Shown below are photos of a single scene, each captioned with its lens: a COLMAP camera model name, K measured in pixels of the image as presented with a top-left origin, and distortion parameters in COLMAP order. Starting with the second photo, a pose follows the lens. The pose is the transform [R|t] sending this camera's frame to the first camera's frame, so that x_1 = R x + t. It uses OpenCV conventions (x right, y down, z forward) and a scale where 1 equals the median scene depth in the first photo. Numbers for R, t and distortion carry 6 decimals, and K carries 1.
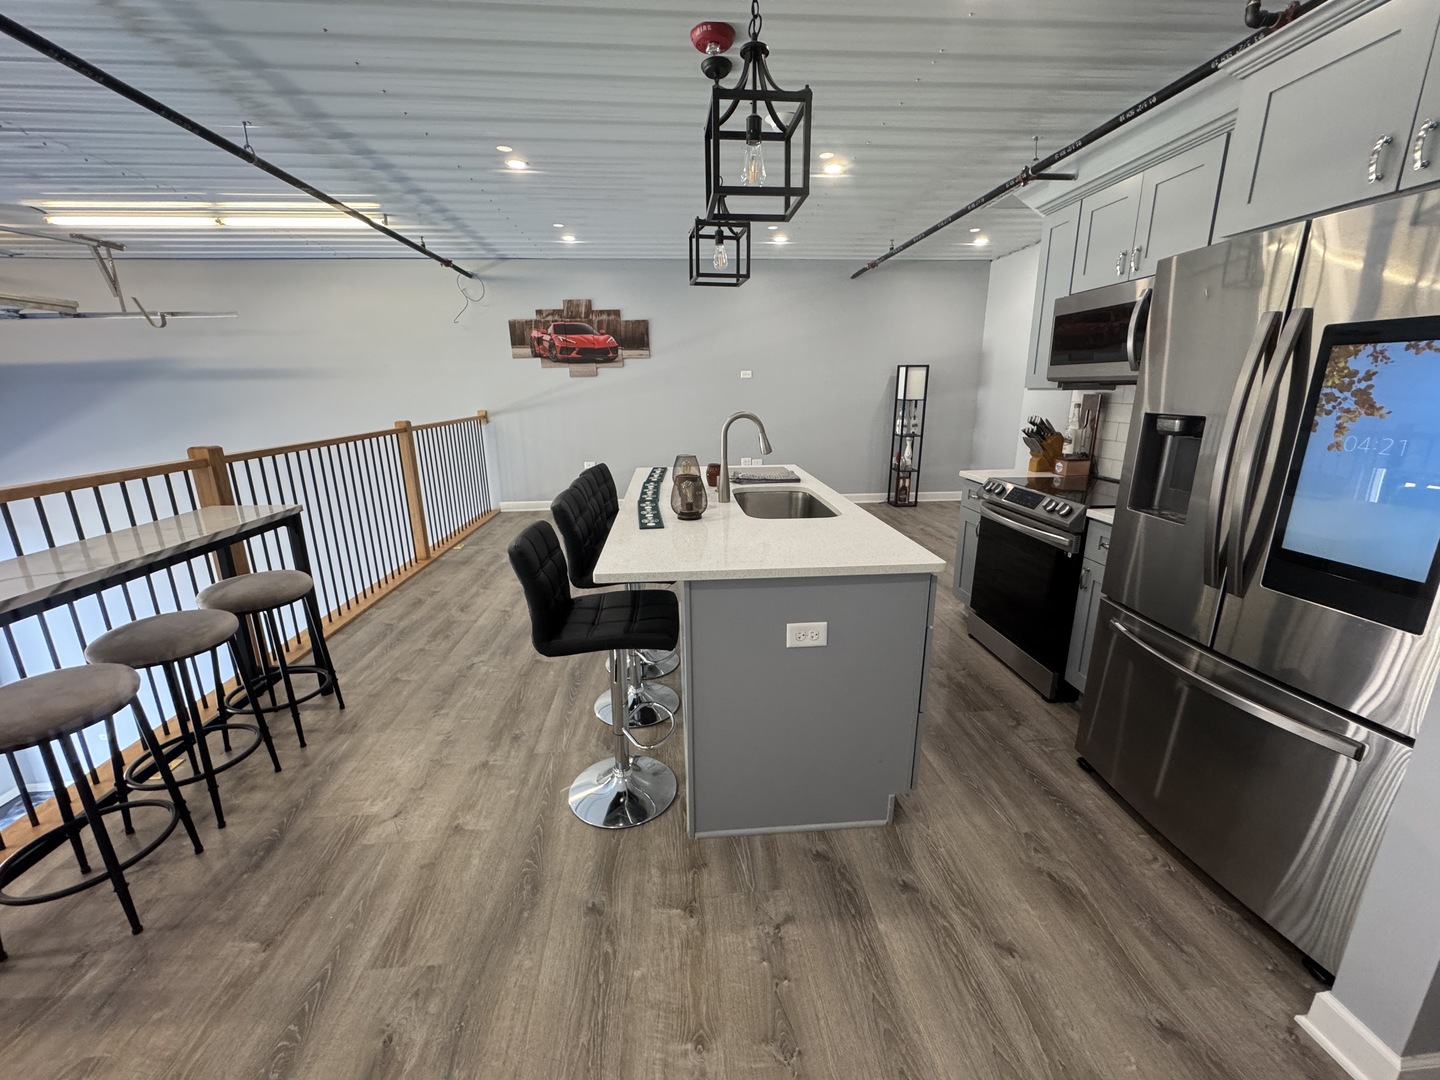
lens RADIAL K [[570.9, 0, 720.6], [0, 570.9, 536.8], [0, 0, 1]] dist [-0.000903, -0.000125]
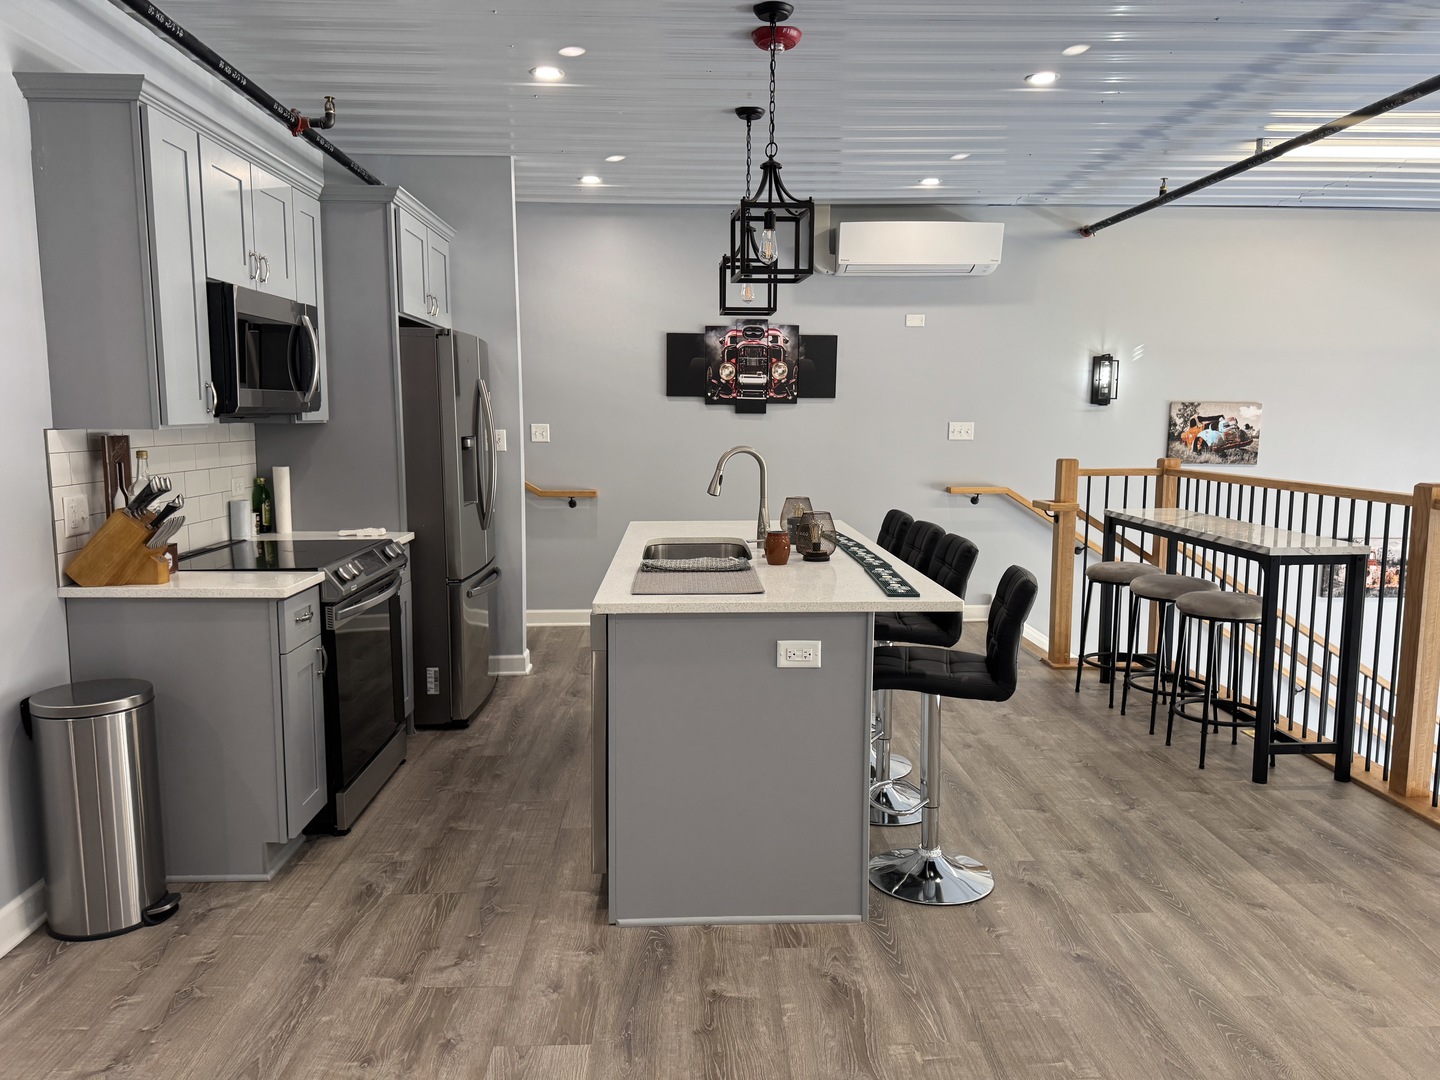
lens RADIAL K [[1007.9, 0, 718.8], [0, 1007.9, 535.4], [0, 0, 1]] dist [0.075226, -0.095448]
pose [[-0.998706, -0.002437, 0.050790, 0.001280], [0.016301, 0.930786, 0.365201, -0.612488], [-0.048165, 0.365556, -0.929542, 2.334041]]
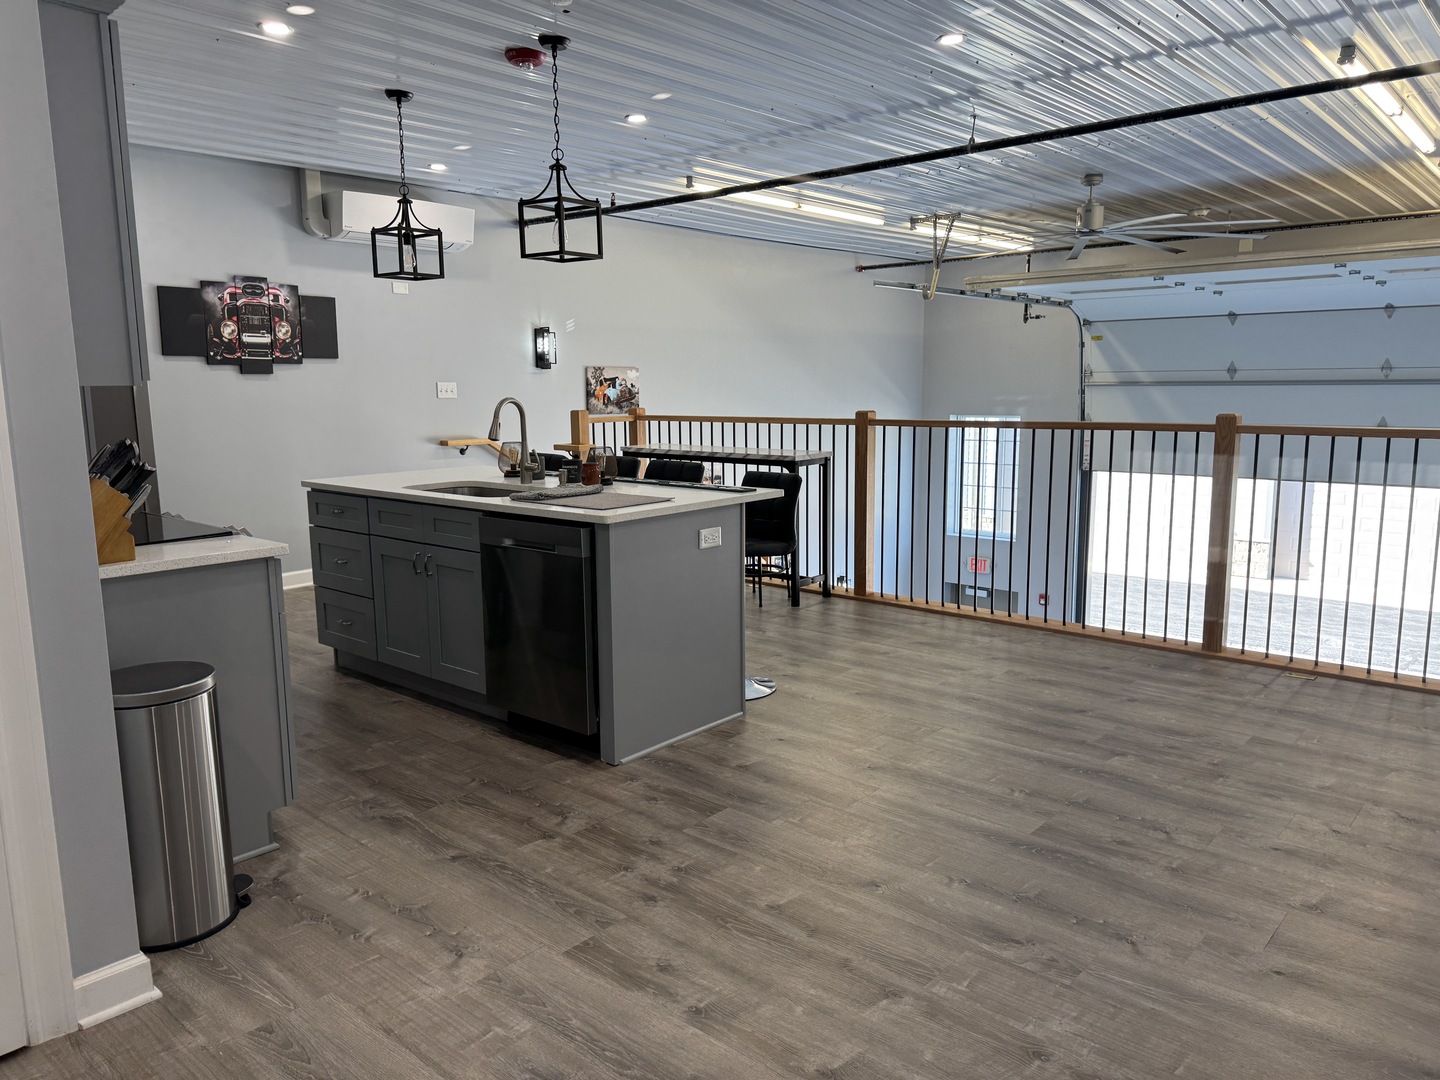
lens RADIAL K [[980.9, 0, 720.0], [0, 980.9, 540.0], [0, 0, 1]] dist [0.130292, -0.238107]
pose [[-0.725753, 0.121596, -0.677124, 0.942372], [-0.161056, 0.926873, 0.339068, -0.602885], [0.668838, 0.355135, -0.653097, 2.353903]]
